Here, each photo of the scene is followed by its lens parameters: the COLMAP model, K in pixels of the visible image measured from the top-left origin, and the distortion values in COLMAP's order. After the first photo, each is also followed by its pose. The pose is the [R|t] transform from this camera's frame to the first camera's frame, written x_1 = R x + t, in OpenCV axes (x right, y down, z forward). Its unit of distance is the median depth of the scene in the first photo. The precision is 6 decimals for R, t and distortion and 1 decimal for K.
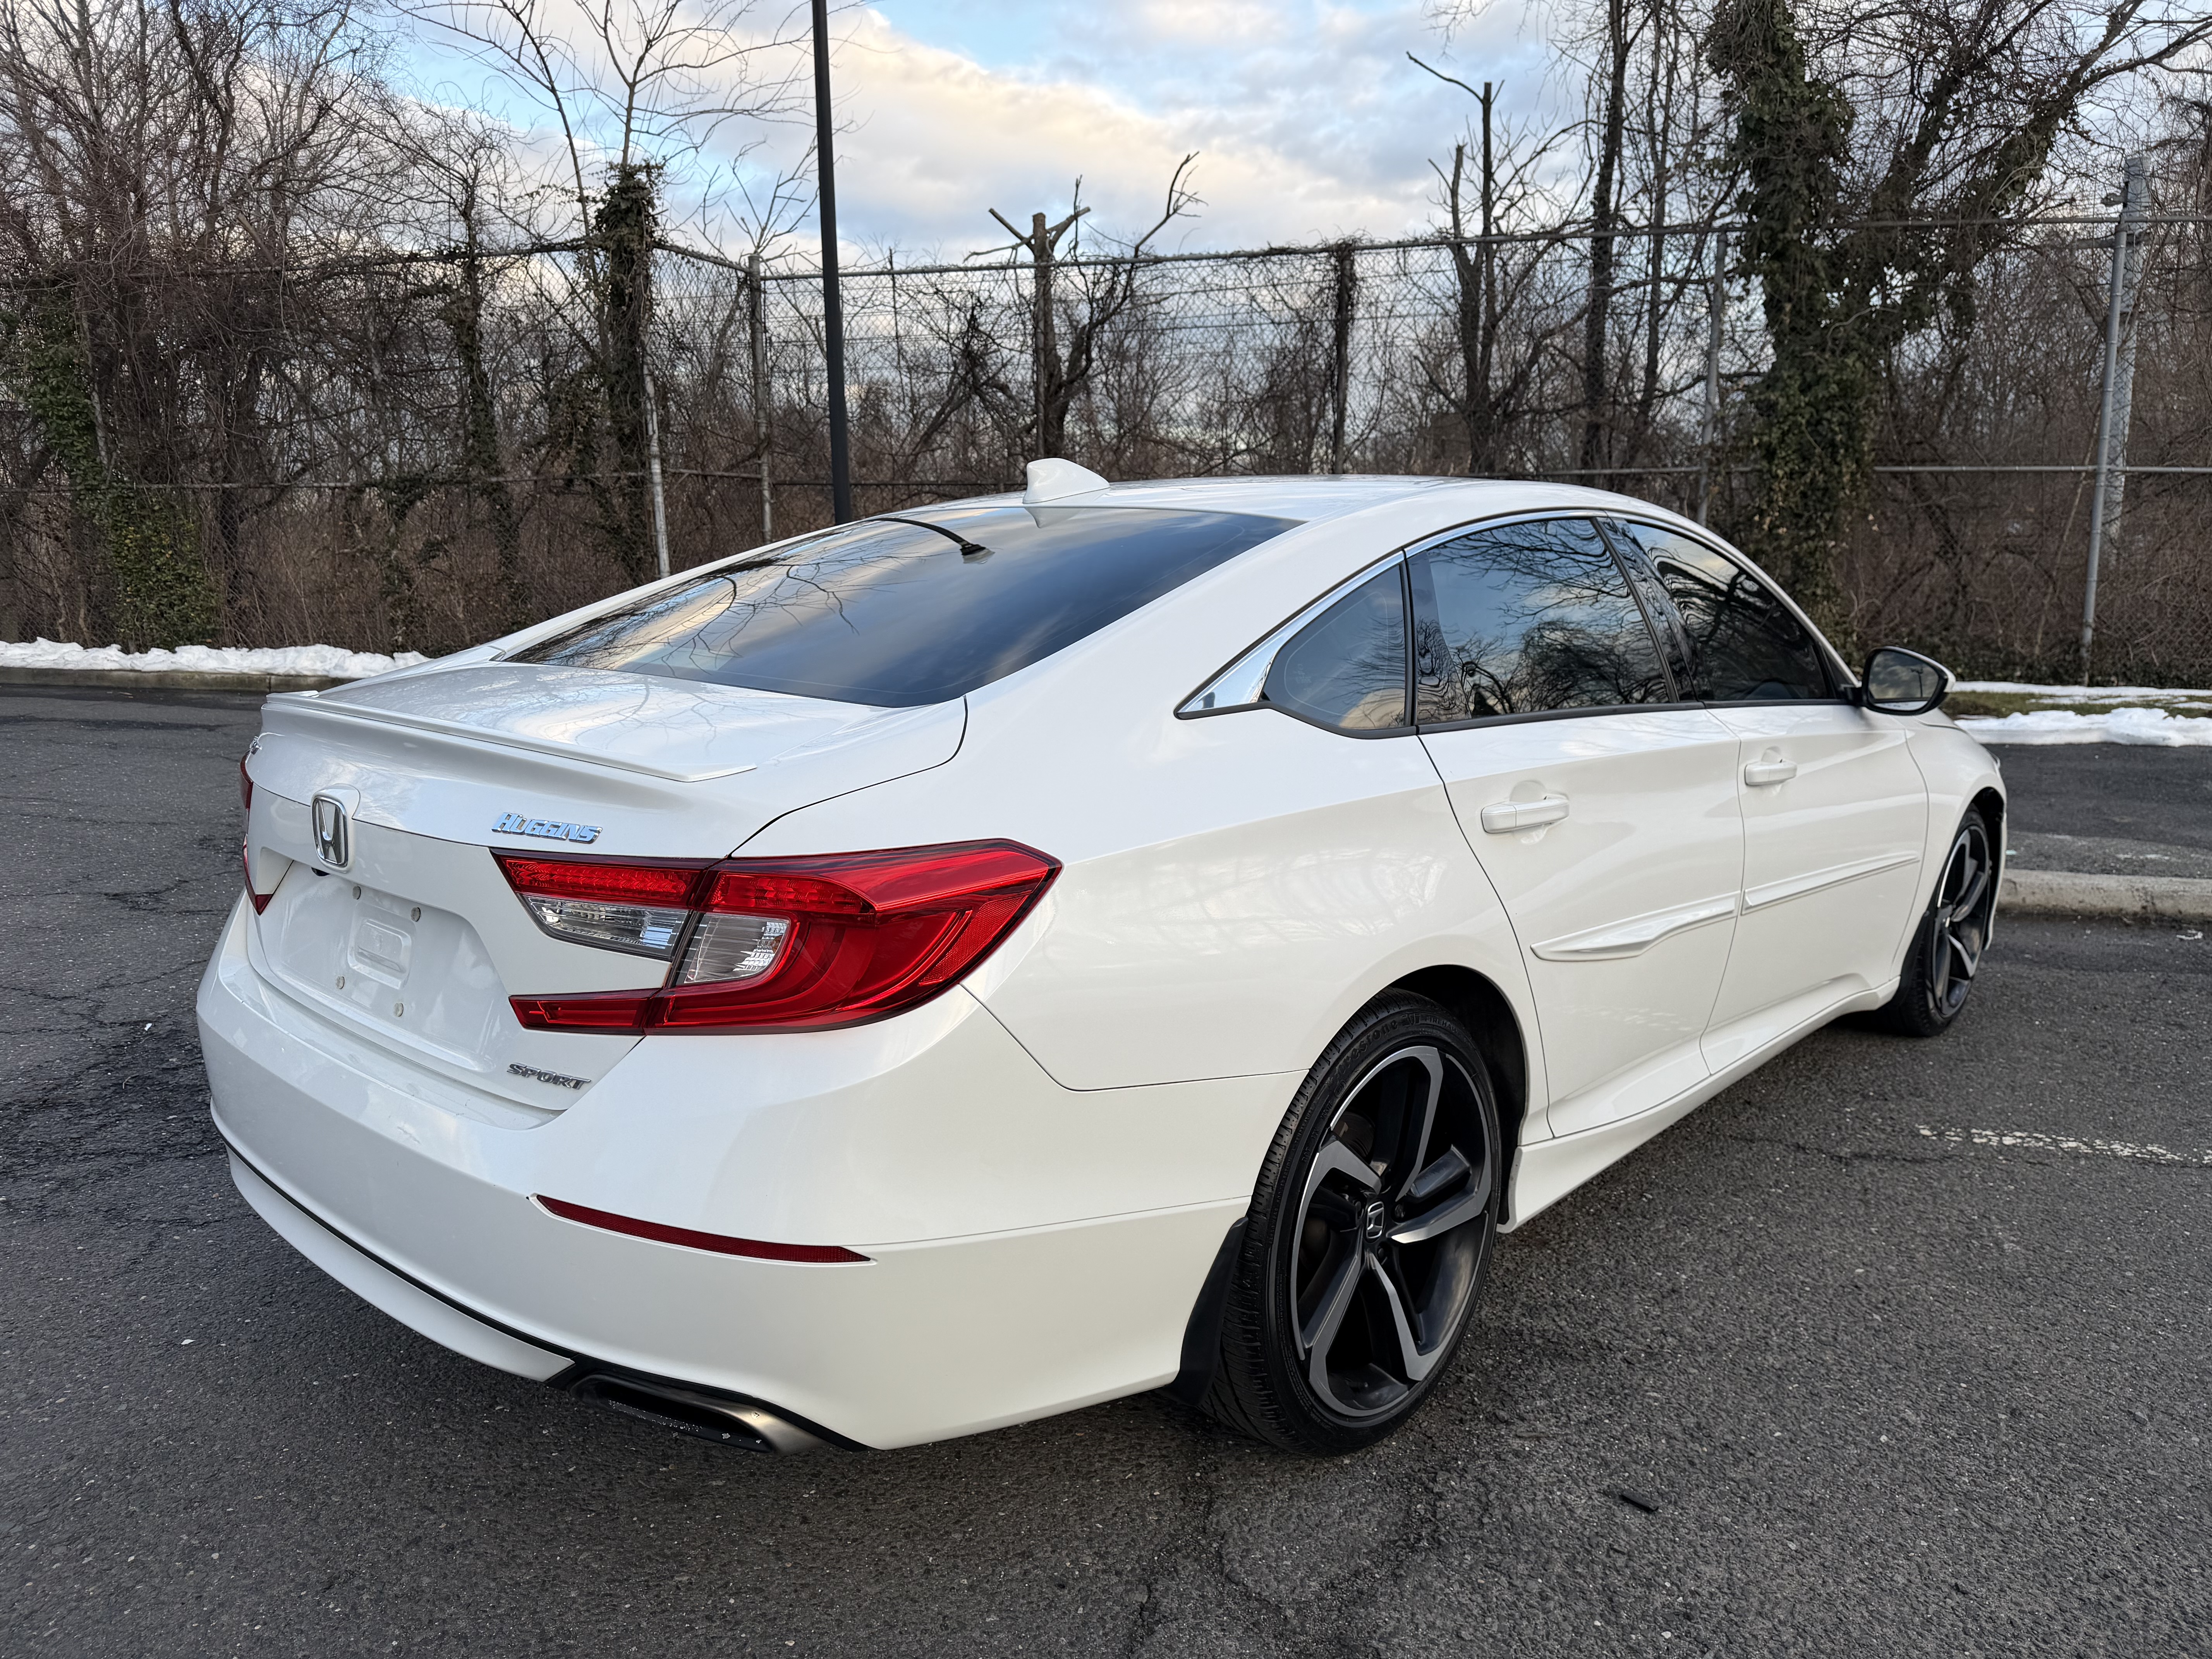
lens RADIAL K [[1585.0, 0, 1099.7], [0, 1585.0, 846.4], [0, 0, 1]] dist [0.011922, -0.022590]
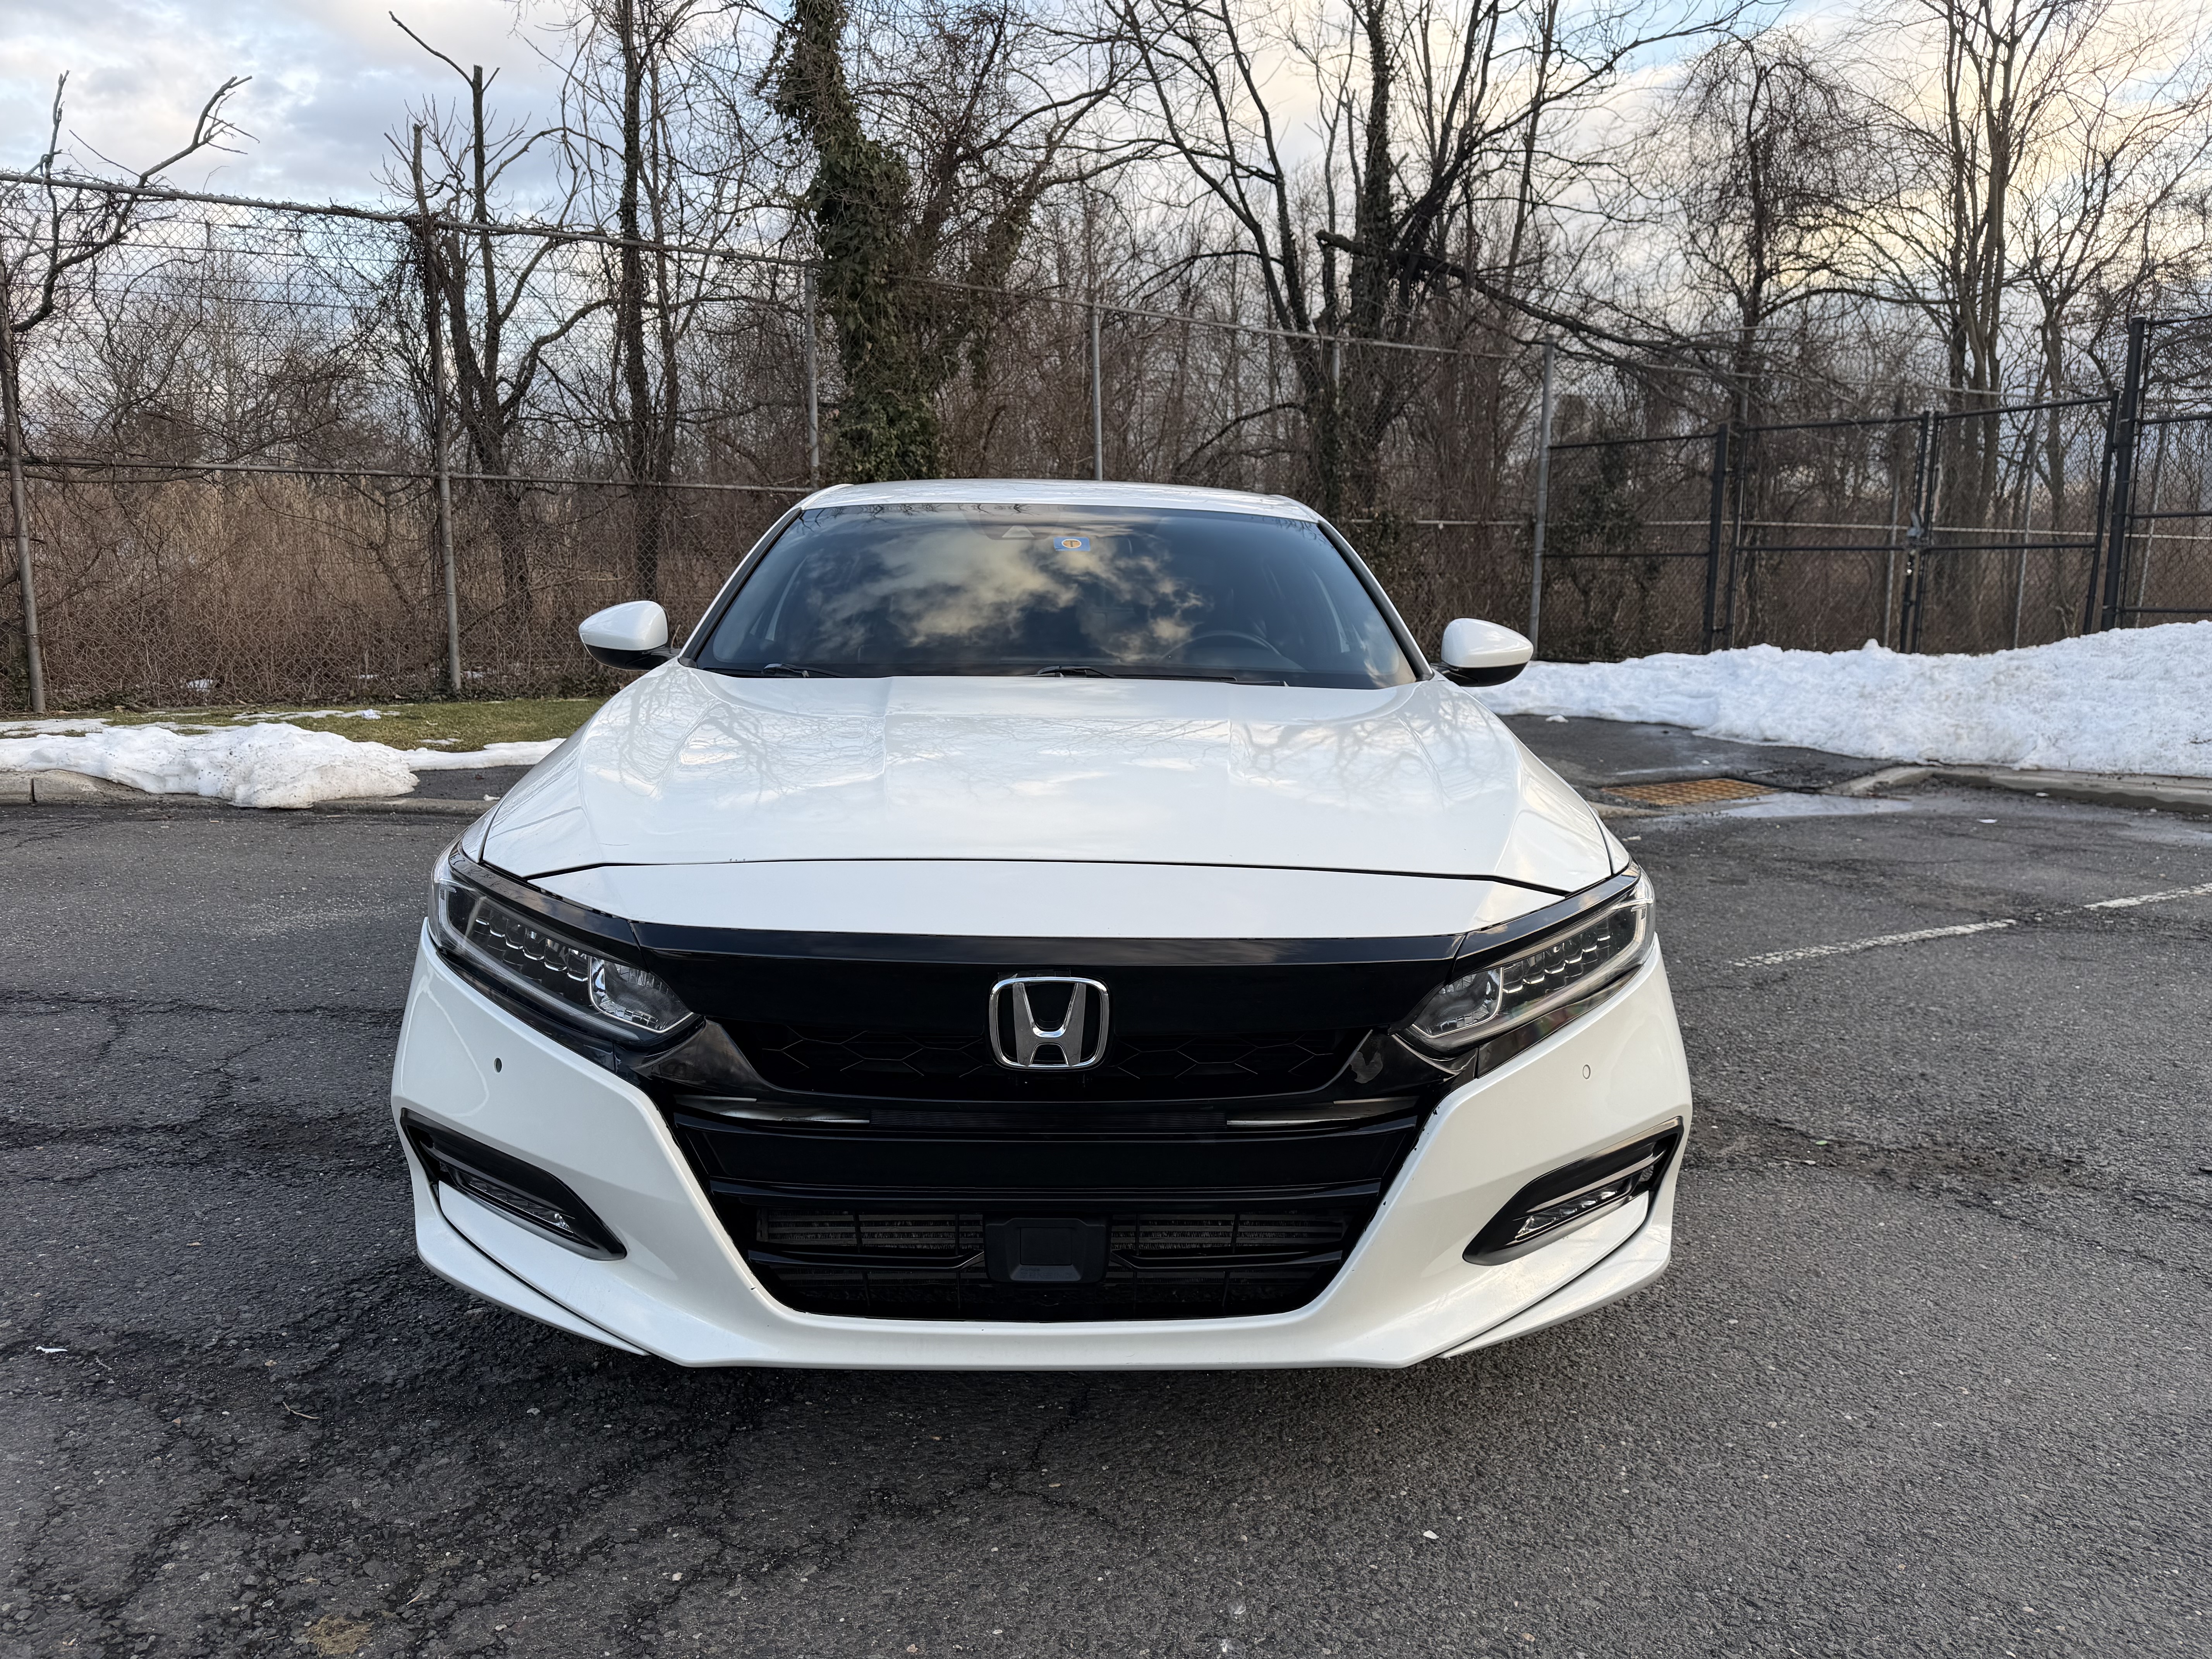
lens RADIAL K [[1585.0, 0, 1105.3], [0, 1585.0, 871.0], [0, 0, 1]] dist [0.011922, -0.022590]
pose [[0.704115, -0.116415, 0.700479, -0.260087], [0.118675, 0.991888, 0.045554, -0.010597], [-0.700099, 0.051054, 0.712218, 0.123967]]
